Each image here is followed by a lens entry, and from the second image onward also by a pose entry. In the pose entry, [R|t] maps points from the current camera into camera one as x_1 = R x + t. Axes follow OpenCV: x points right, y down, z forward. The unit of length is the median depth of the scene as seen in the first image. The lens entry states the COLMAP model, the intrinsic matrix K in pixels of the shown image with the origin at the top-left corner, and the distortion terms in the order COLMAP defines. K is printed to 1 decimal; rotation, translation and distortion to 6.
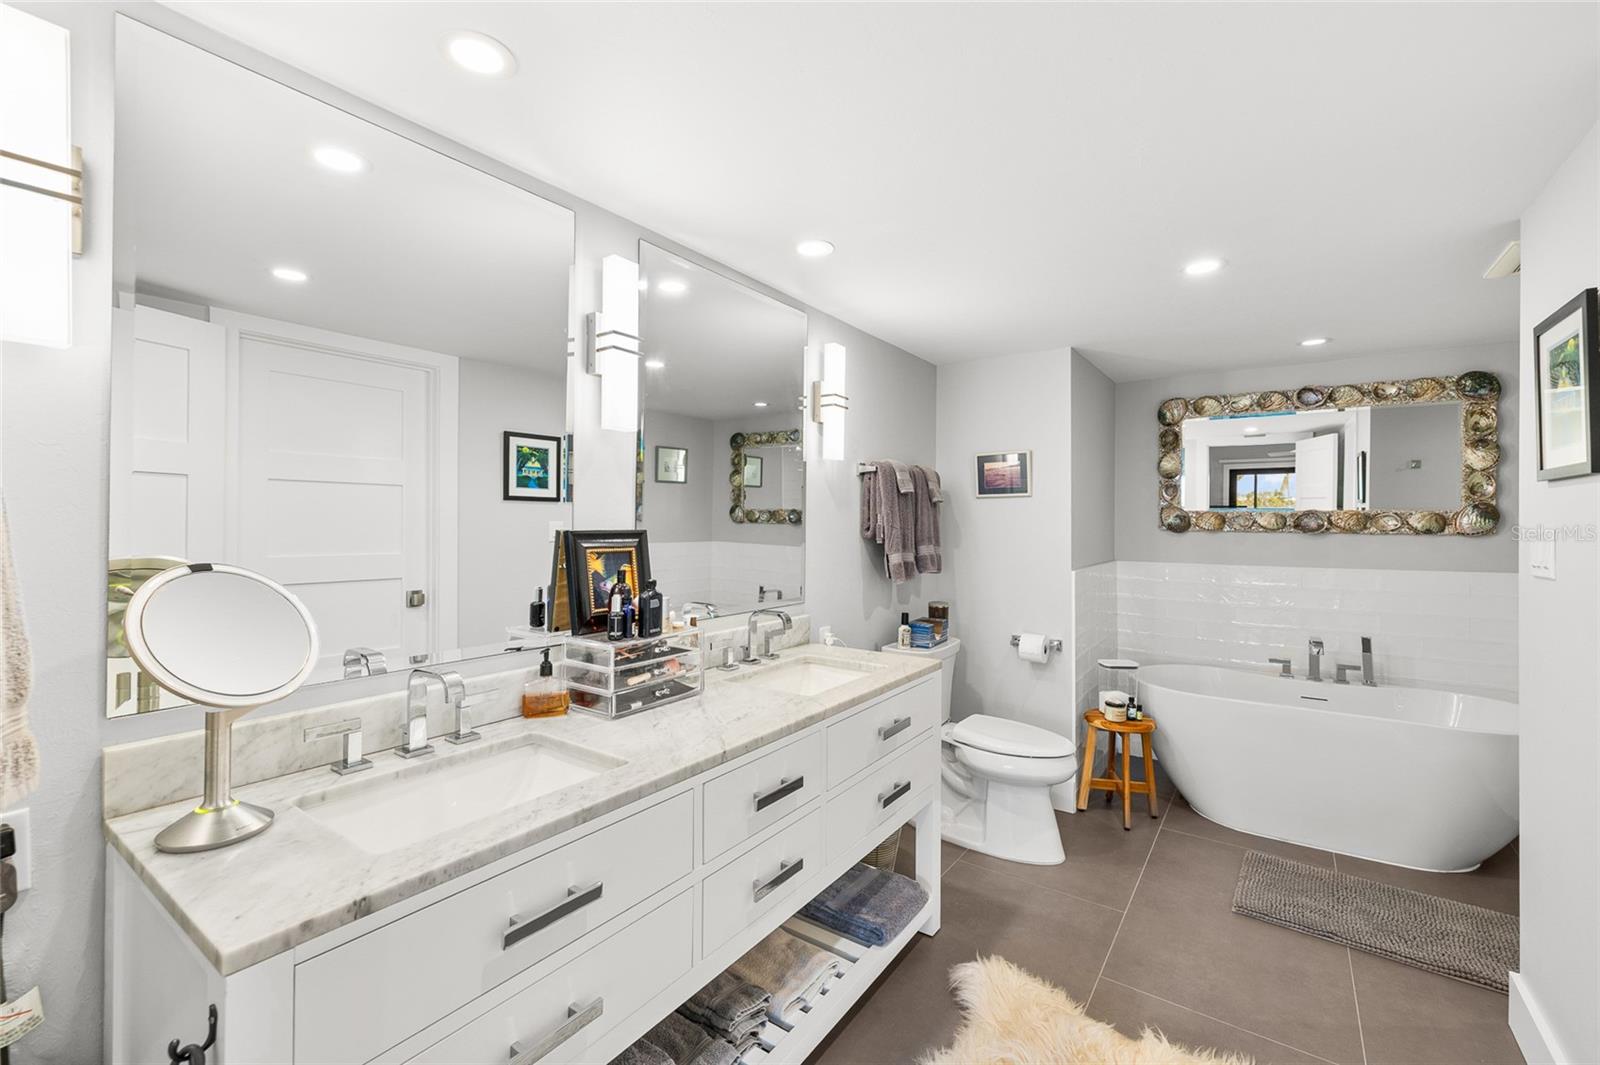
lens RADIAL K [[681.2, 0, 804.4], [0, 681.2, 510.9], [0, 0, 1]] dist [-0.000945, 0.000024]
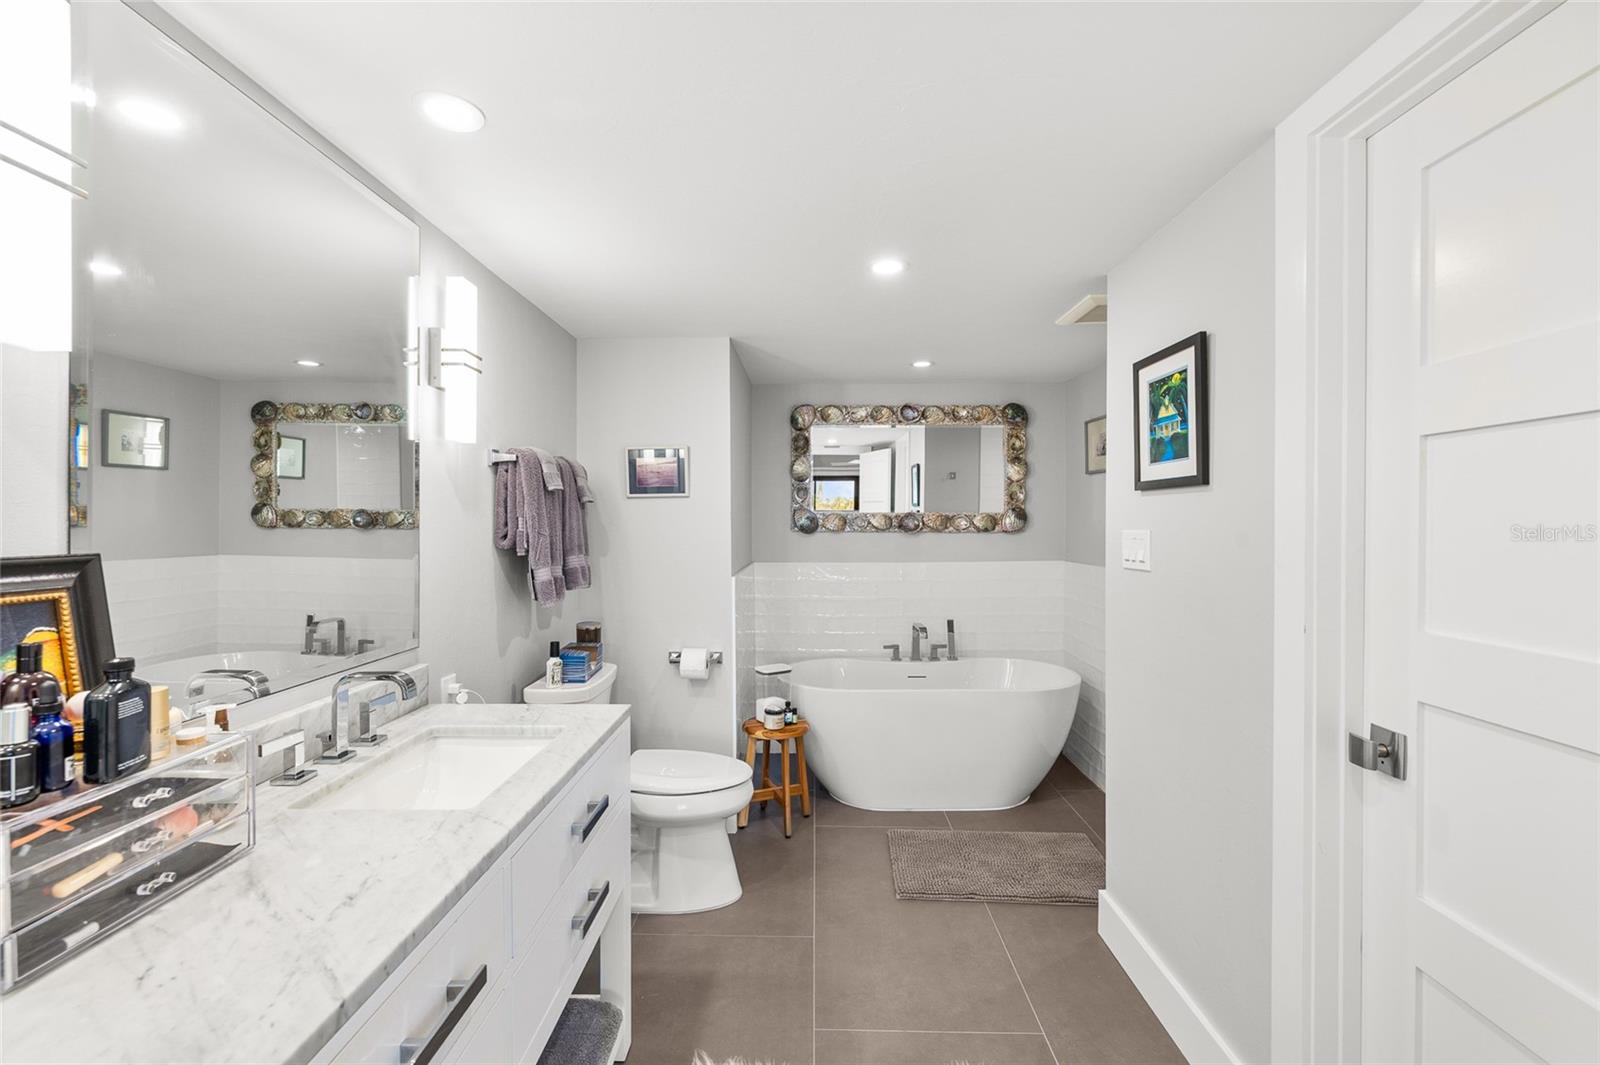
lens RADIAL K [[672.5, 0, 797.9], [0, 672.5, 524.4], [0, 0, 1]] dist [-0.000051, 0.000216]
pose [[0.829300, -0.008973, 0.558732, -0.050002], [-0.002464, 0.999803, 0.019714, -0.002882], [-0.558798, -0.017725, 0.829114, 0.184198]]
